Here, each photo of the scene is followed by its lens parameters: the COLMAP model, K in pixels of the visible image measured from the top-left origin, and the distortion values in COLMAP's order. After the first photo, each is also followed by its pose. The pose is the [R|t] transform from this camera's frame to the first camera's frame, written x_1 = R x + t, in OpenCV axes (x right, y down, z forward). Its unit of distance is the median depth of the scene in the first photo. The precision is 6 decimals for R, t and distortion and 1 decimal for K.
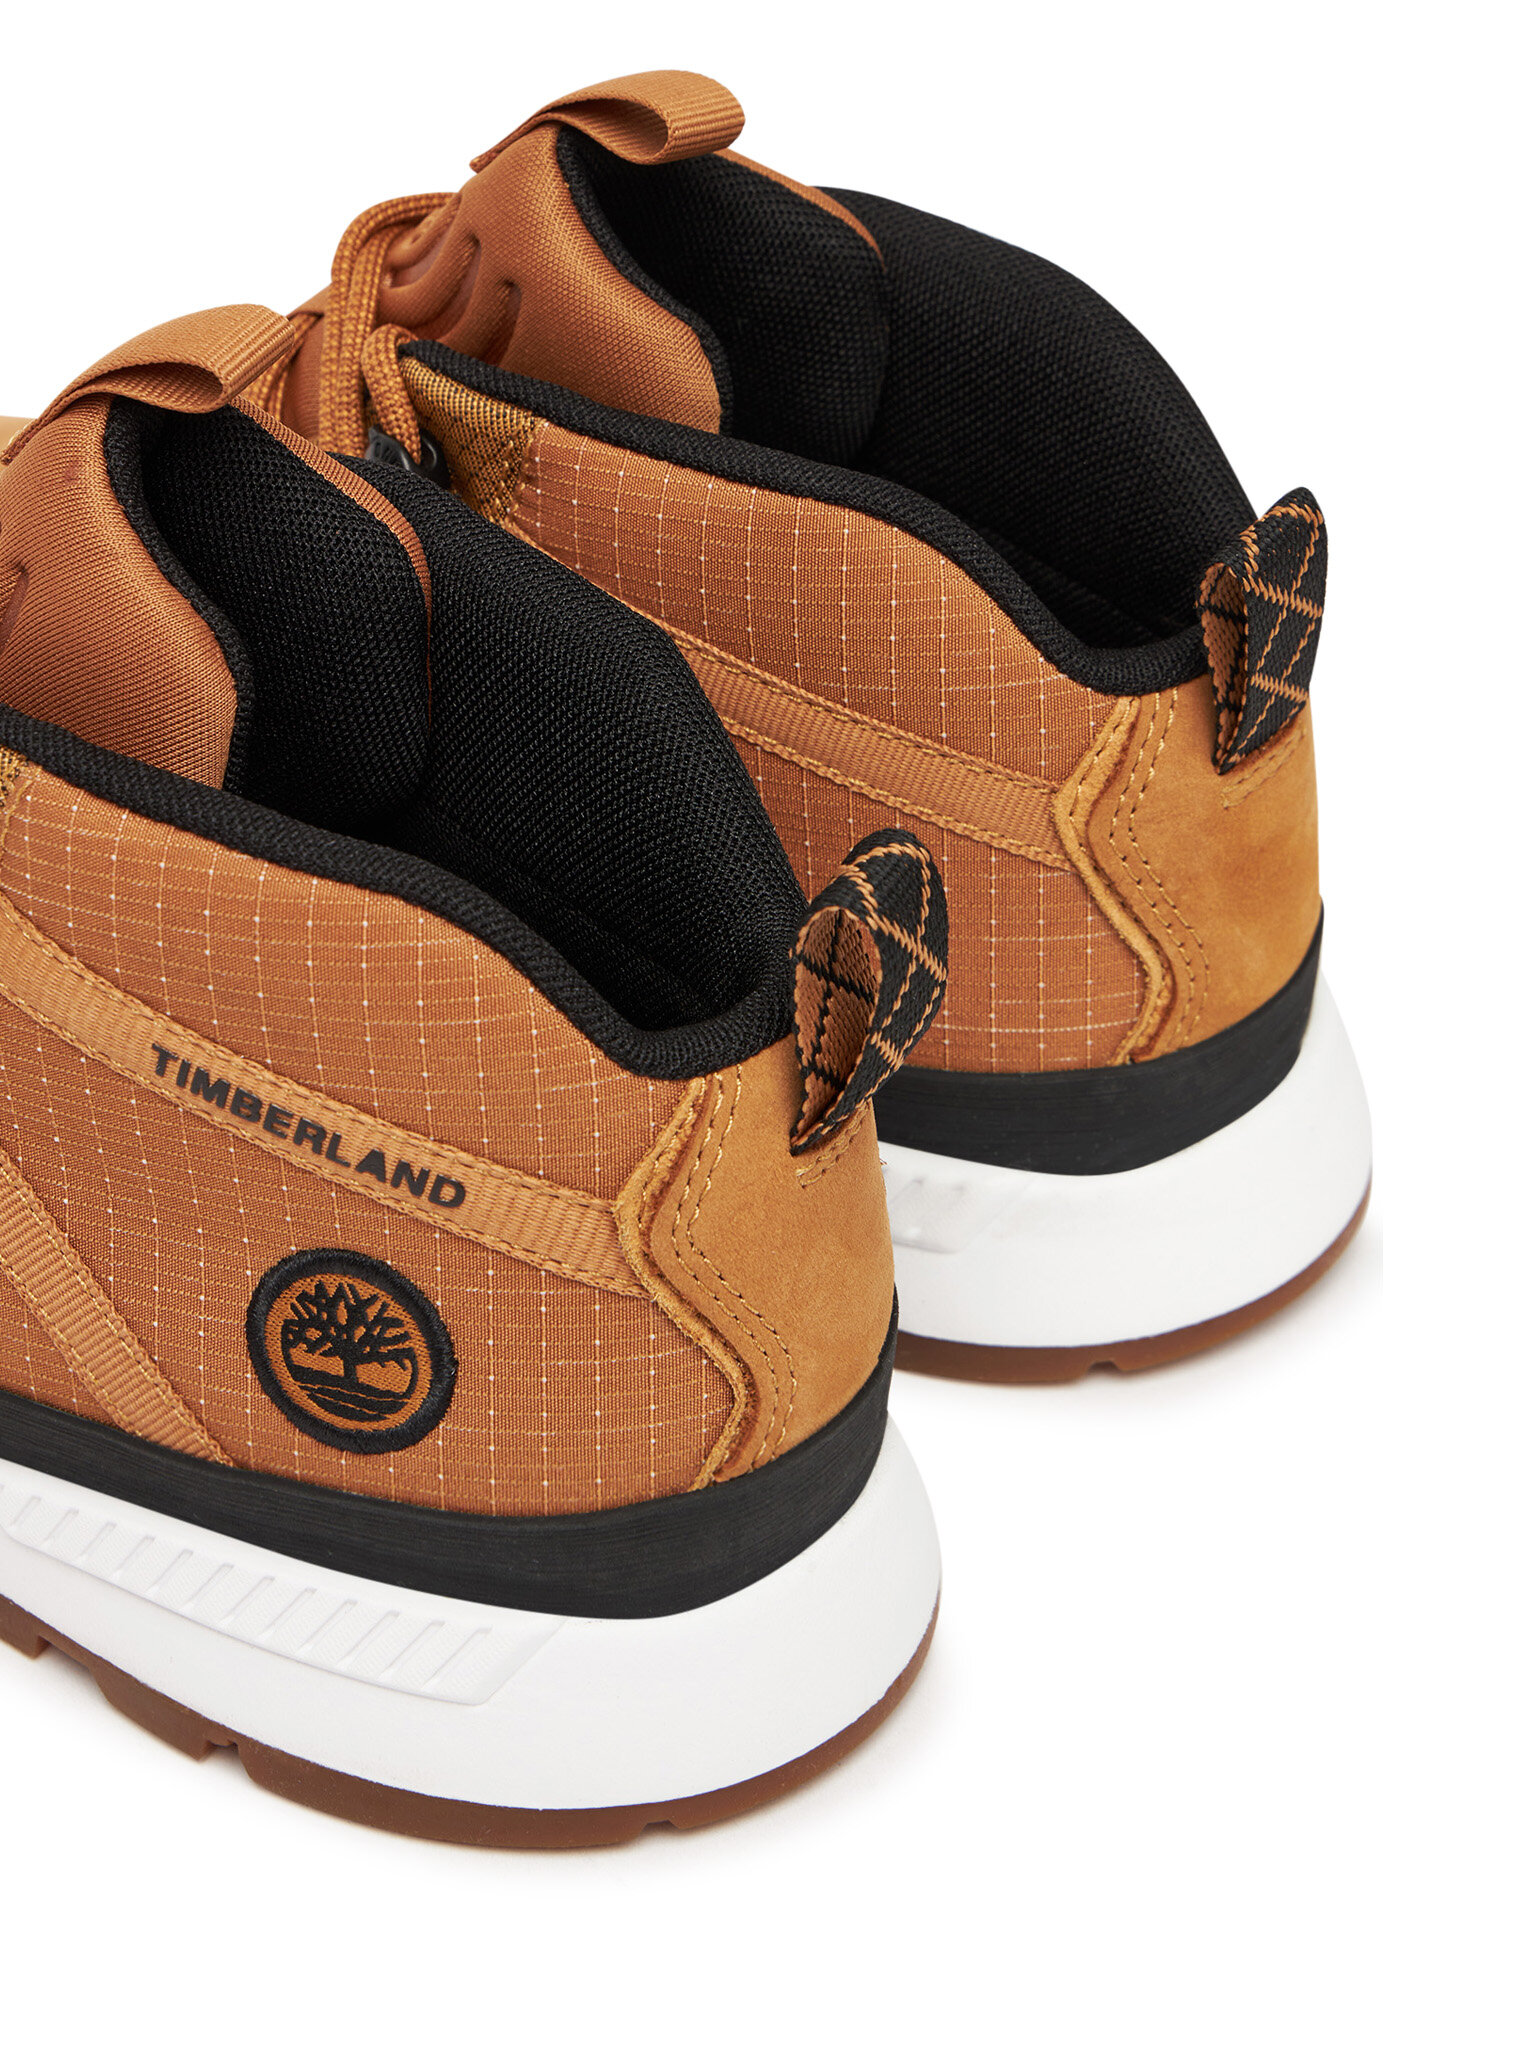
lens RADIAL K [[4084.8, 0, 712.4], [0, 4084.8, 1024.5], [0, 0, 1]] dist [-0.229157, -0.042070]
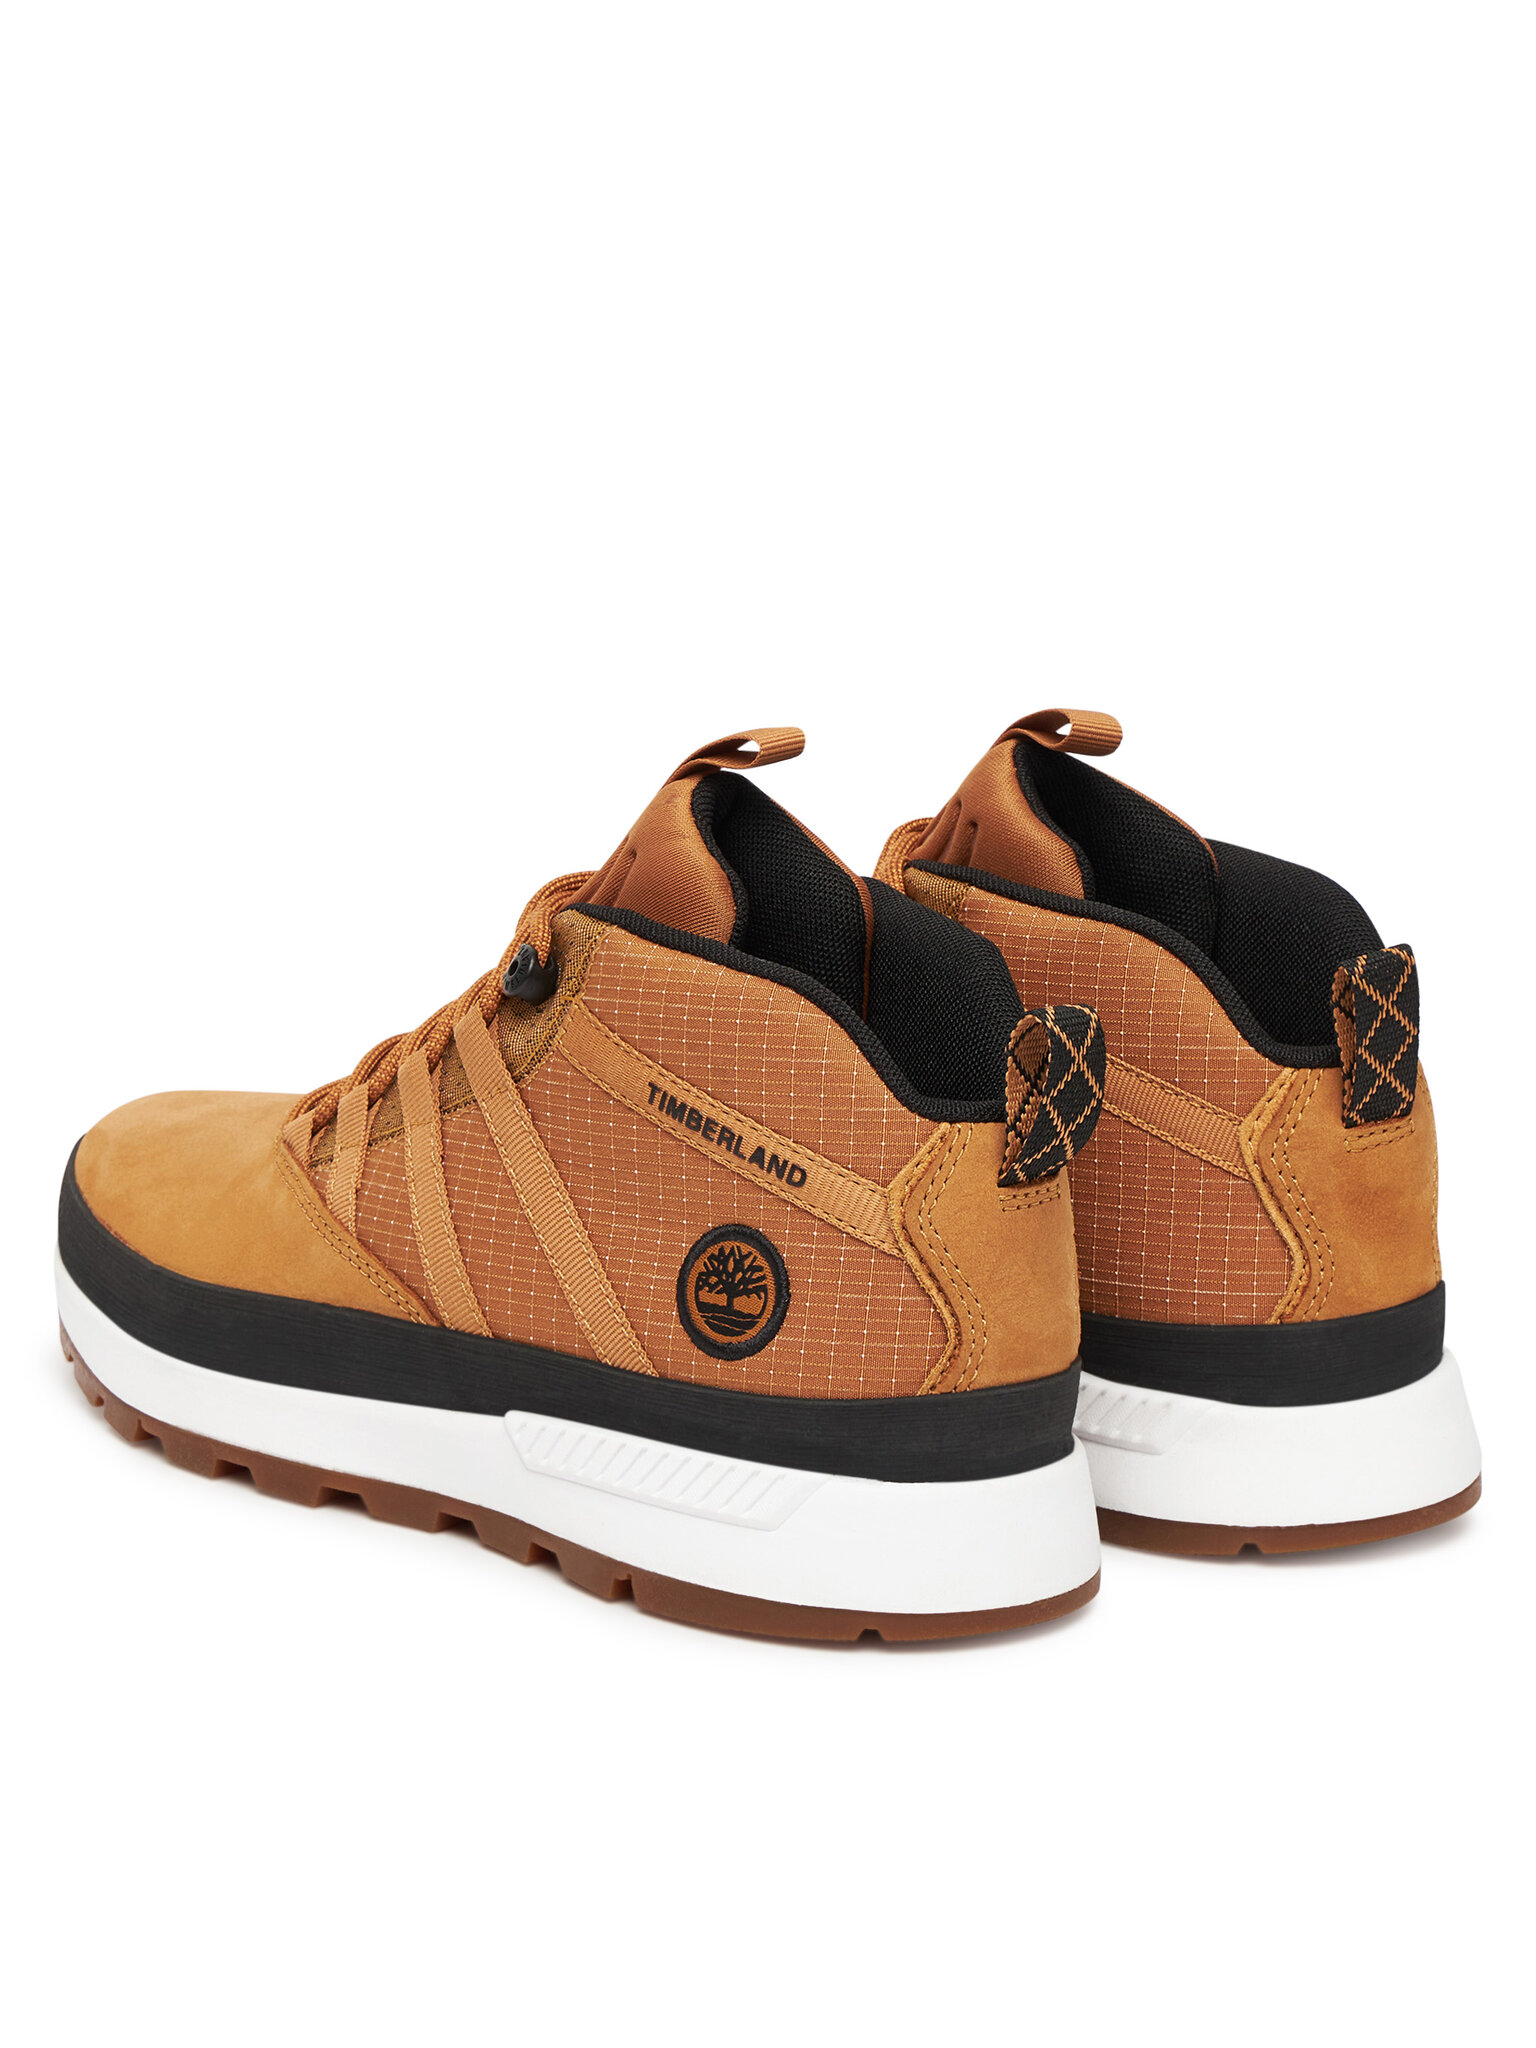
lens RADIAL K [[3832.4, 0, 768.0], [0, 3832.4, 1024.0], [0, 0, 1]] dist [-0.316006, 0.002161]
pose [[0.969712, 0.115279, -0.215337, 0.255259], [-0.180607, 0.931952, -0.314398, 0.474918], [0.164440, 0.343766, 0.924545, -0.504865]]
